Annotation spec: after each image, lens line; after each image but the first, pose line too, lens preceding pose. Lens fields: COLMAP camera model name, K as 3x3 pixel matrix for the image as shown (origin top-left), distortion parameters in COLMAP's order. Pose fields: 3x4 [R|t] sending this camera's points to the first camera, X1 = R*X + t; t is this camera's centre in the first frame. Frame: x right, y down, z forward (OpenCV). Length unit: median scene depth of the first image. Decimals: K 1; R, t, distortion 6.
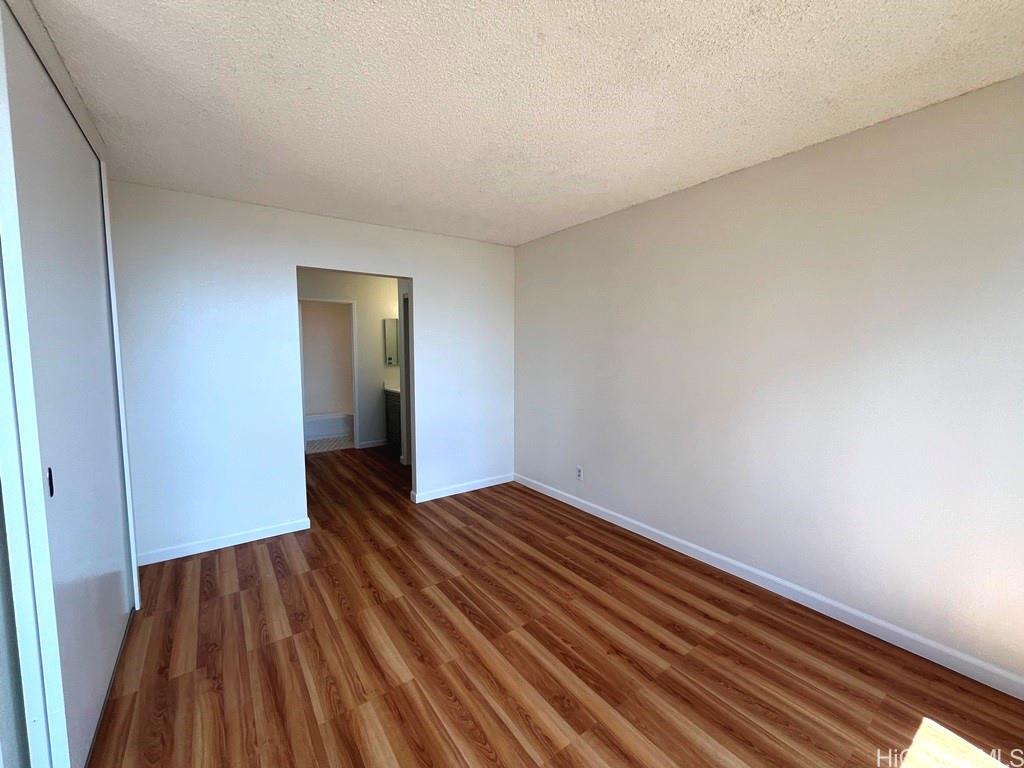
lens RADIAL K [[416.4, 0, 513.1], [0, 416.4, 385.6], [0, 0, 1]] dist [-0.002098, 0.000114]
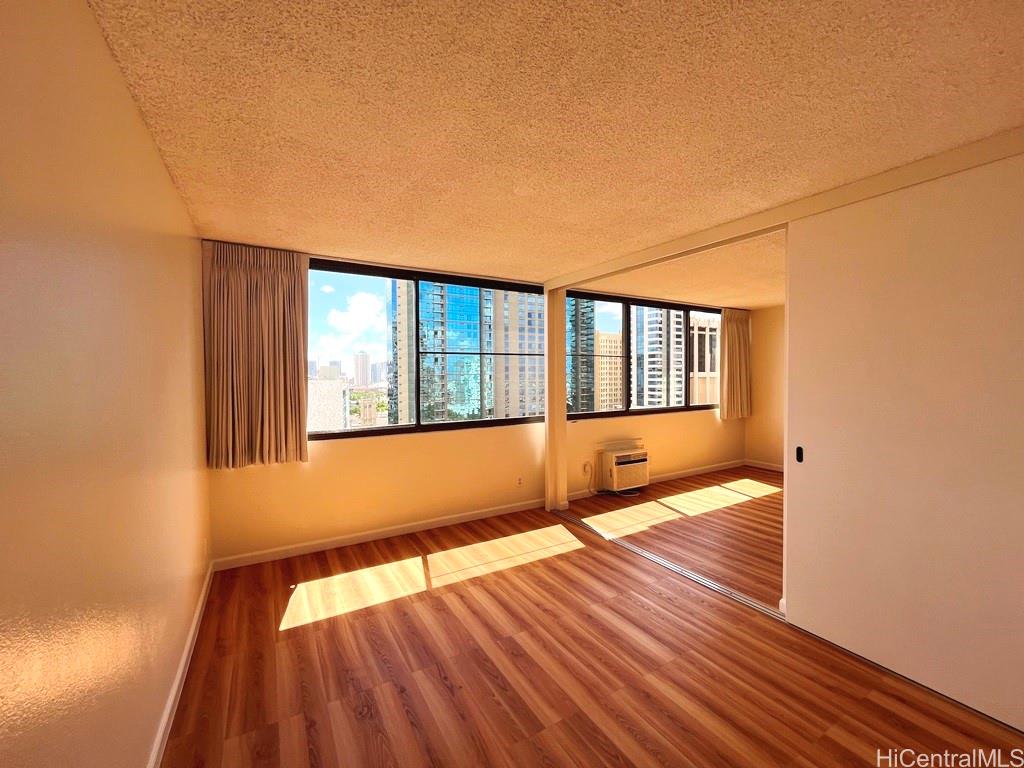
lens RADIAL K [[416.4, 0, 513.1], [0, 416.4, 385.6], [0, 0, 1]] dist [-0.002098, 0.000114]
pose [[-0.996167, 0.004789, 0.087338, 0.011359], [0.014126, 0.994201, 0.106608, -0.198324], [-0.086321, 0.107433, -0.990458, 1.962914]]
